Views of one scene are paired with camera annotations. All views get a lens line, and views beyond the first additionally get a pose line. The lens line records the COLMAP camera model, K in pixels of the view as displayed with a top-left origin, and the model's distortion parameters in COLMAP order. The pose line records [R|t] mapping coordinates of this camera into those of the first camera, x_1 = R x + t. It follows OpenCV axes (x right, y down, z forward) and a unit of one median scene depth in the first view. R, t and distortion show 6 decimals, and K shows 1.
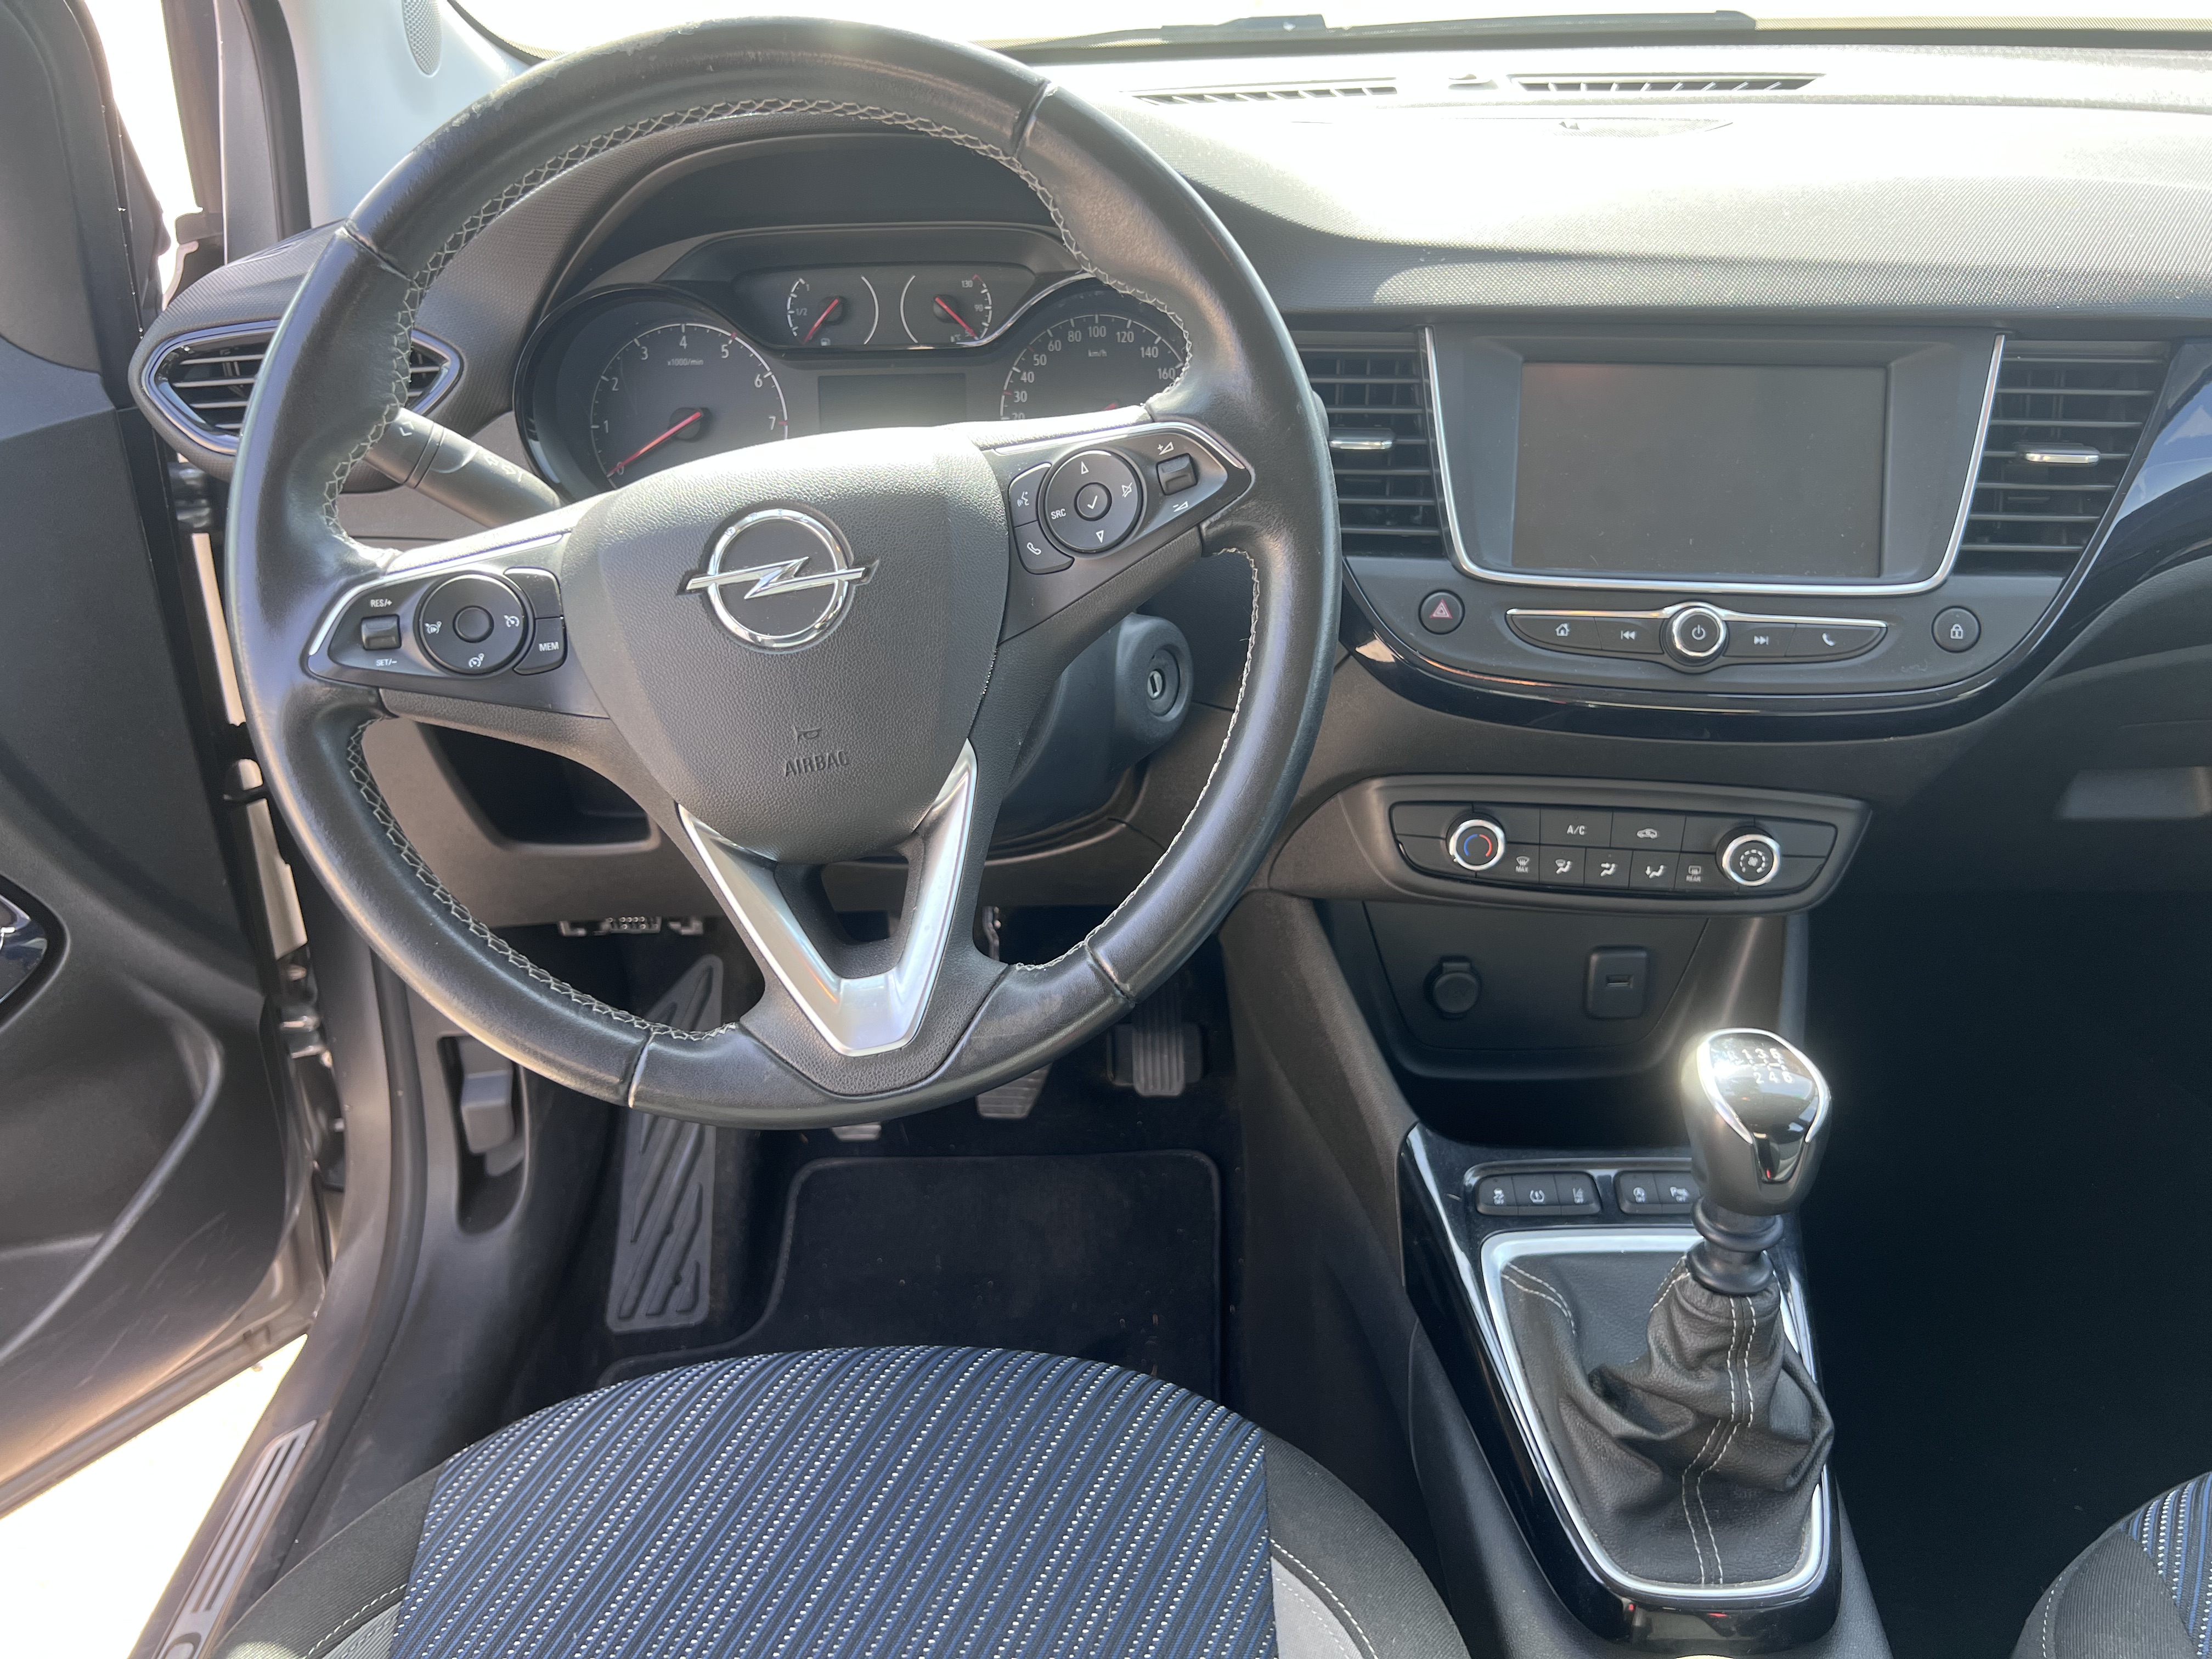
lens RADIAL K [[1667.2, 0, 1123.4], [0, 1667.2, 829.9], [0, 0, 1]] dist [0.047120, -0.053509]
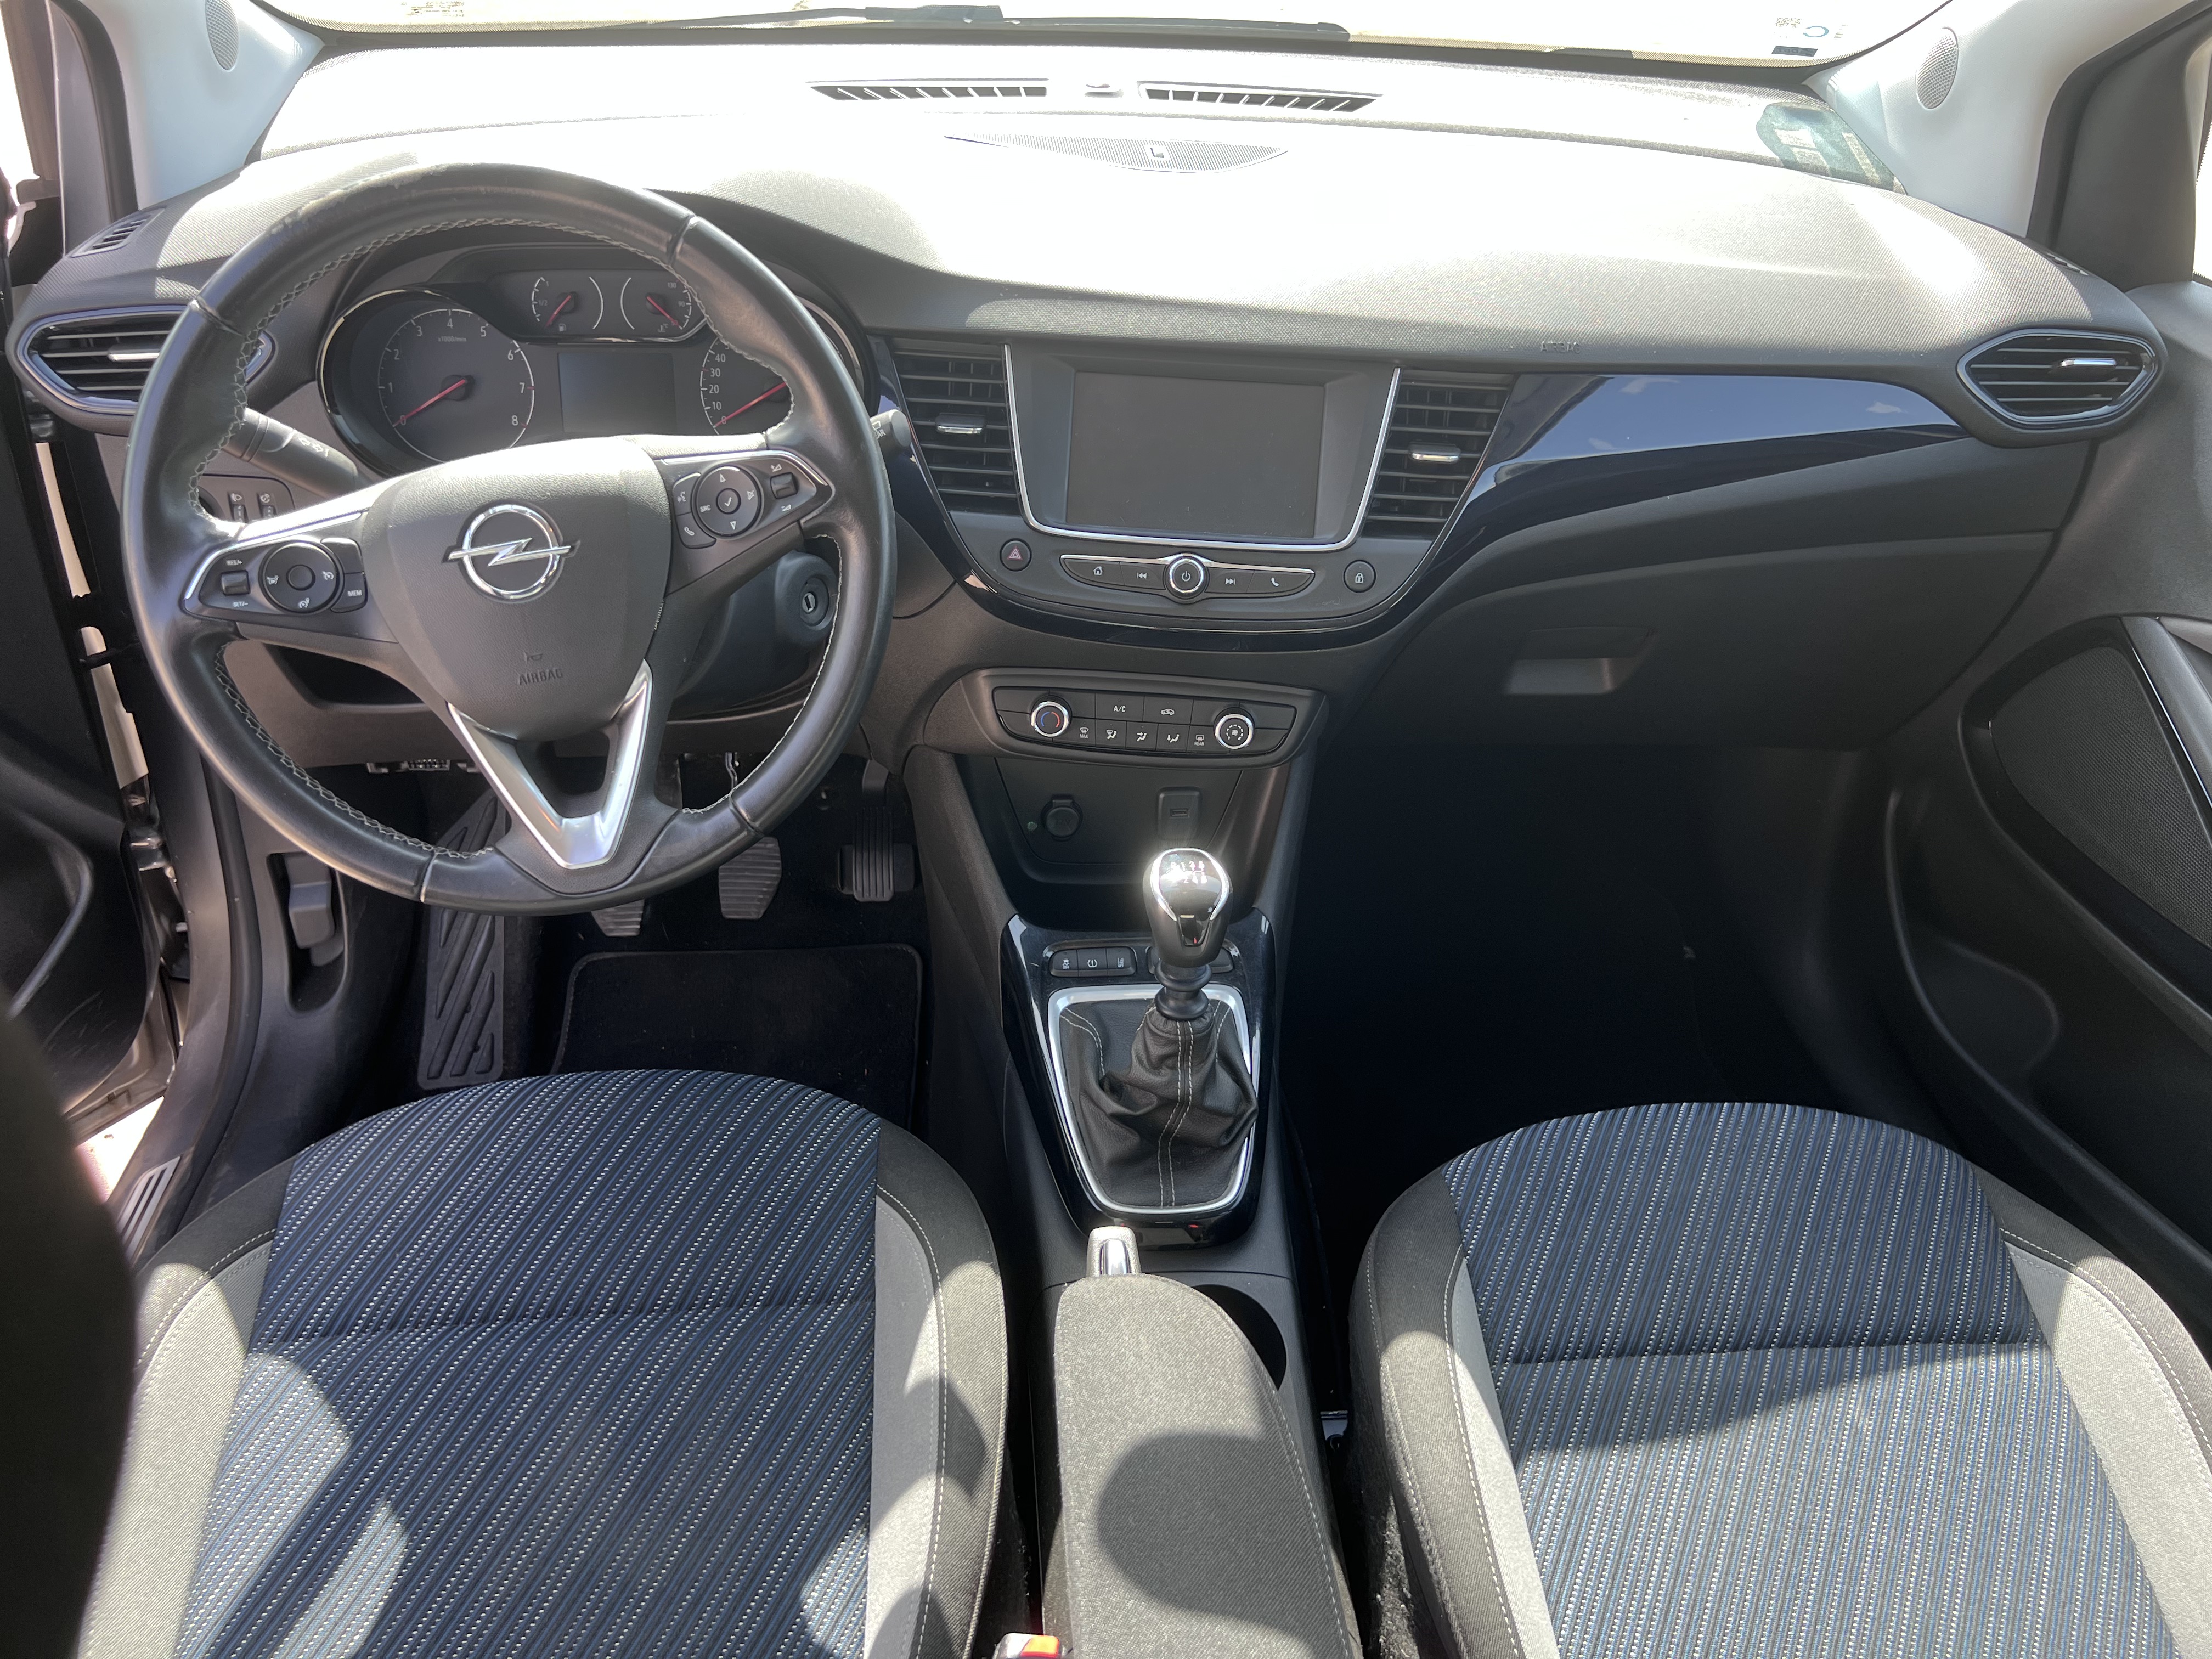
lens RADIAL K [[1667.2, 0, 1119.9], [0, 1667.2, 822.4], [0, 0, 1]] dist [0.047120, -0.053509]
pose [[0.995083, 0.000080, 0.099048, 0.145618], [-0.010515, 0.994435, 0.104830, -0.056795], [-0.098488, -0.105356, 0.989545, -0.441720]]
